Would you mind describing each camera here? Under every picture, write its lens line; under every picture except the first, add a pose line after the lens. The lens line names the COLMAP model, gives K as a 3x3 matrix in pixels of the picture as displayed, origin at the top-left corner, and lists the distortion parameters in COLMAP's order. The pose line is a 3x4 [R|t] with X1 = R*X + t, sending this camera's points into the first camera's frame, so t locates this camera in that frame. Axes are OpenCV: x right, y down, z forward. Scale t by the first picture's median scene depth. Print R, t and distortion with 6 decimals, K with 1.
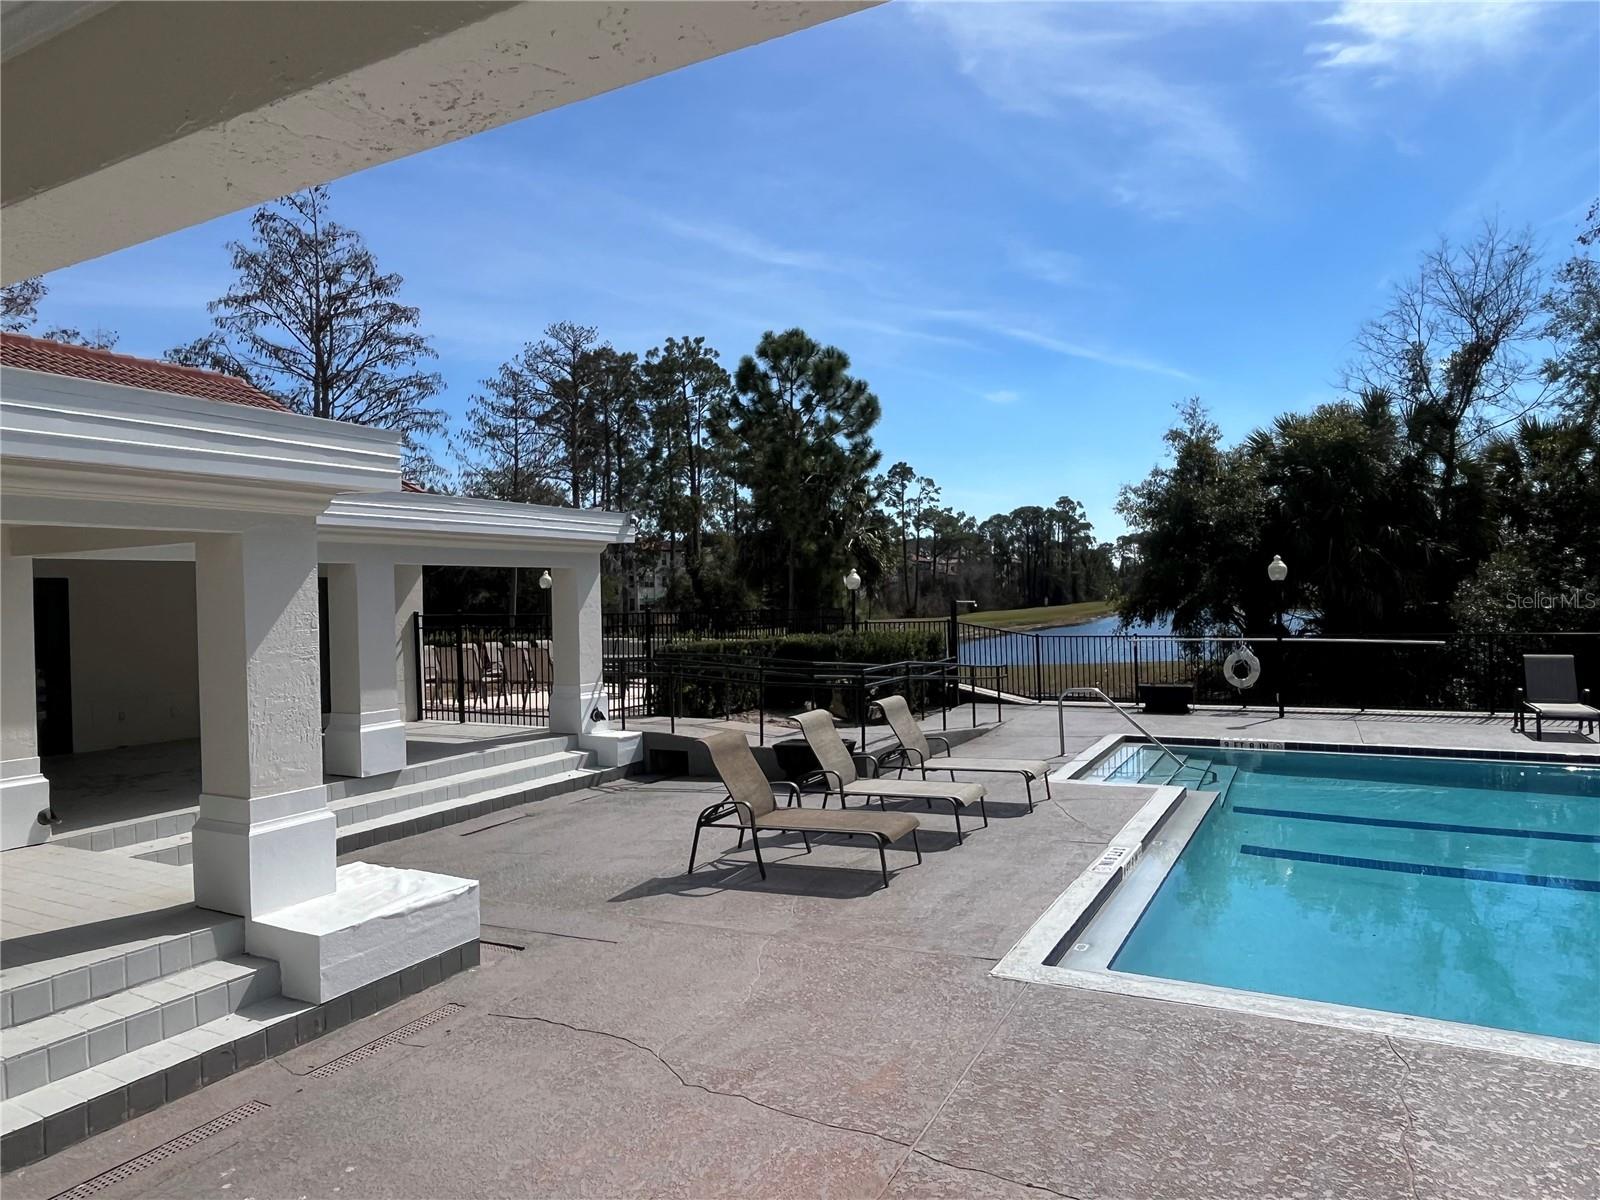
lens RADIAL K [[1007.3, 0, 809.8], [0, 1007.3, 605.0], [0, 0, 1]] dist [0.002371, 0.001908]
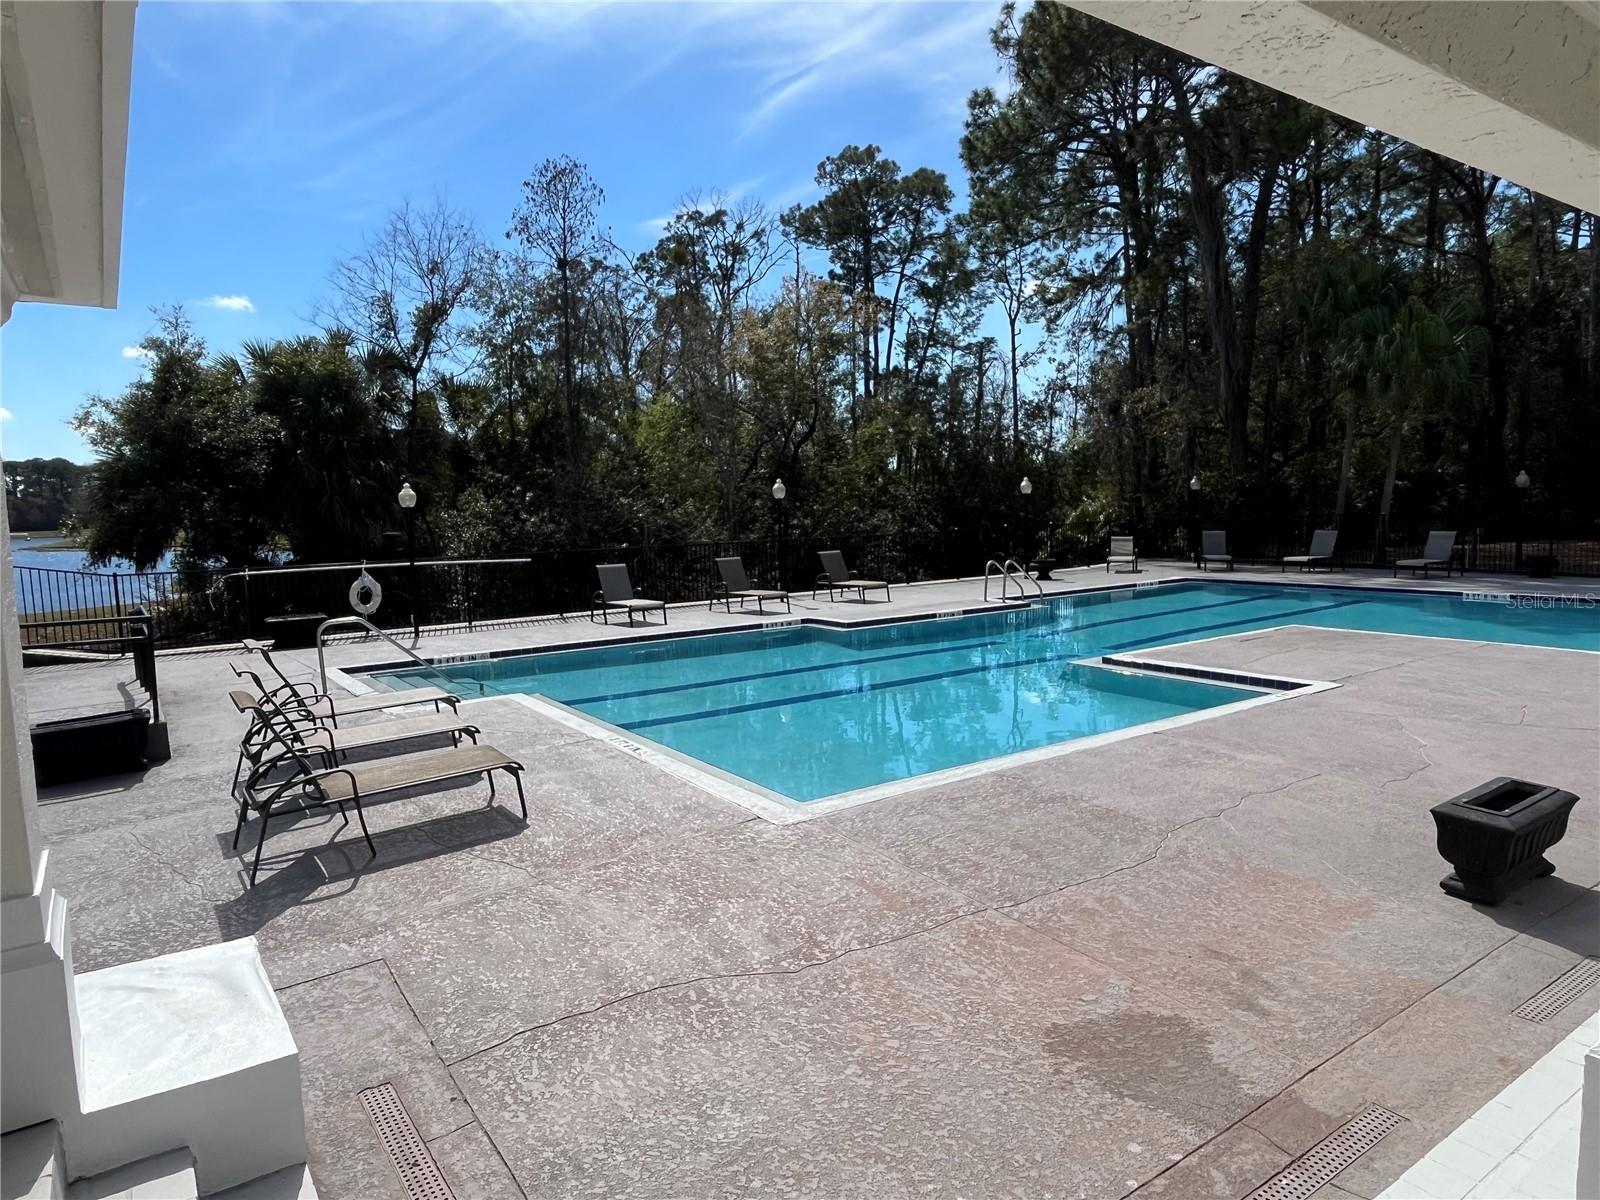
lens RADIAL K [[1007.3, 0, 809.8], [0, 1007.3, 605.0], [0, 0, 1]] dist [0.002371, 0.001908]
pose [[0.452622, -0.077551, 0.888324, -0.642774], [0.022357, 0.996885, 0.075636, 0.015607], [-0.891422, -0.014374, 0.452946, 0.337493]]
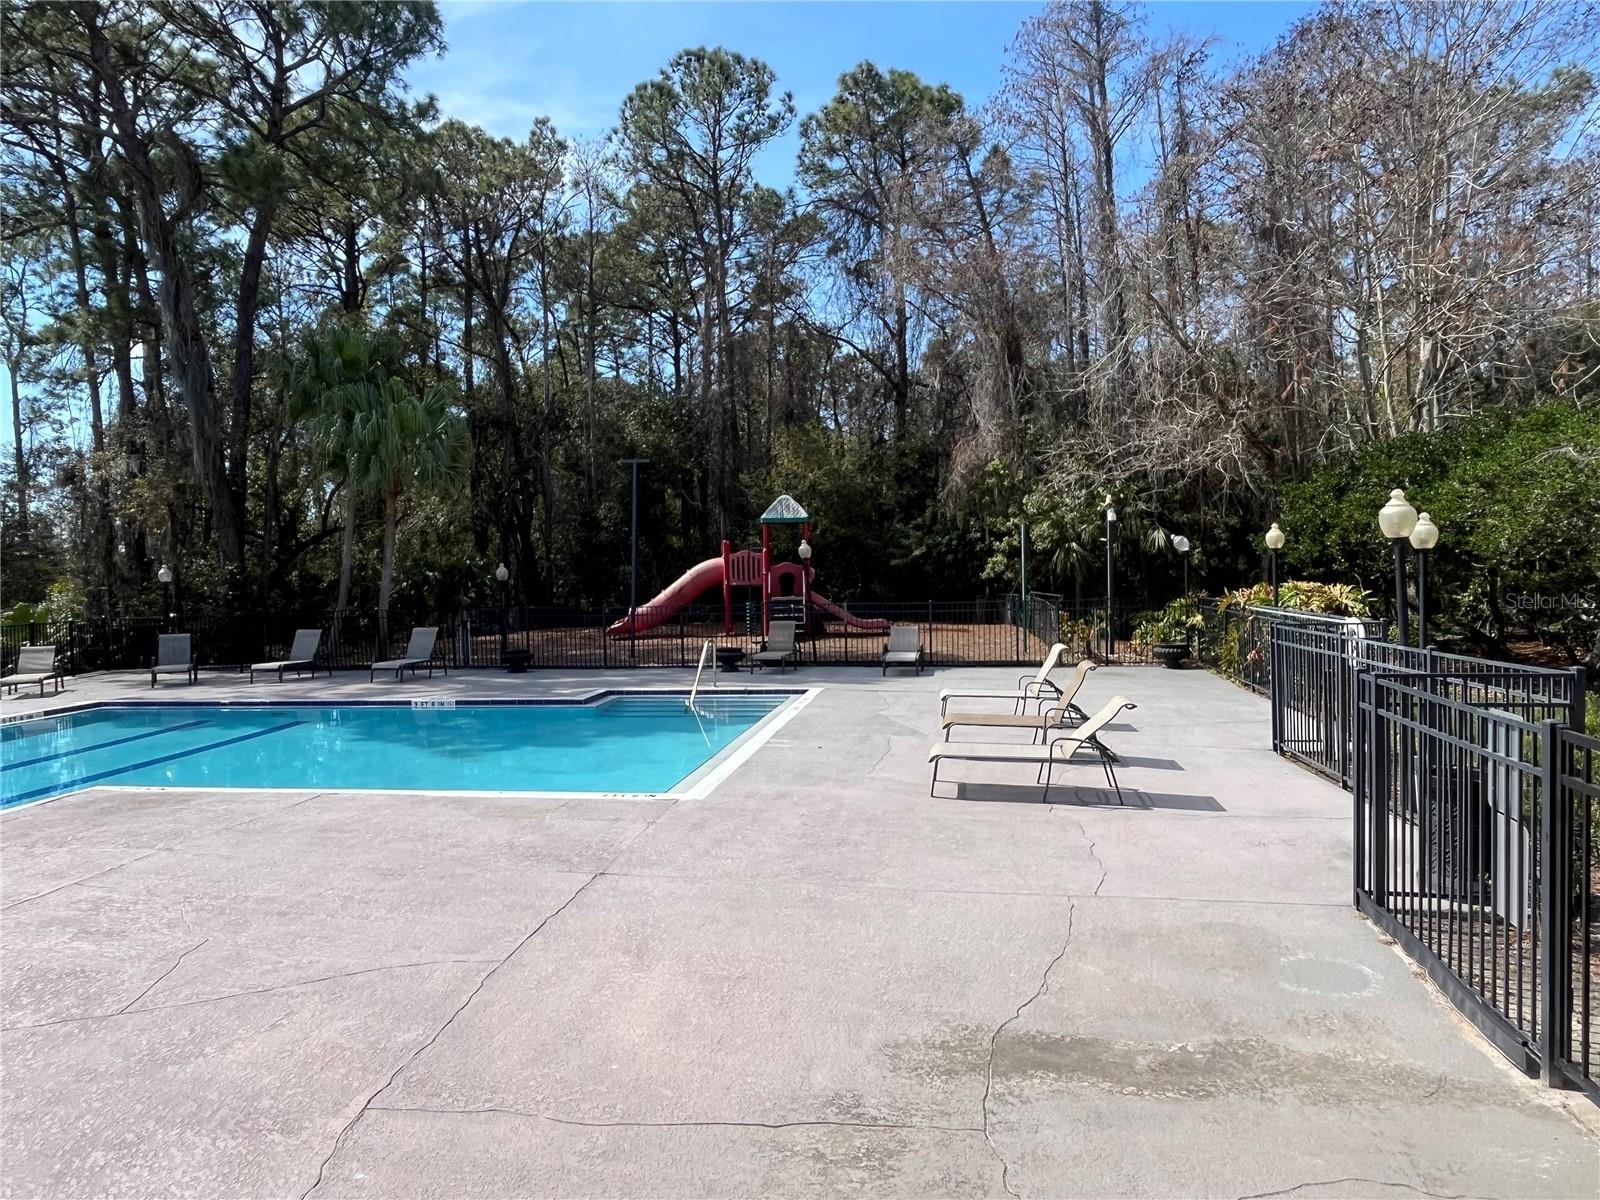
lens RADIAL K [[1007.3, 0, 809.8], [0, 1007.3, 605.0], [0, 0, 1]] dist [0.002371, 0.001908]
pose [[-0.337349, -0.001430, 0.941378, -0.462245], [0.040182, 0.999066, 0.015917, 0.011123], [-0.940522, 0.043196, -0.336977, 0.218041]]
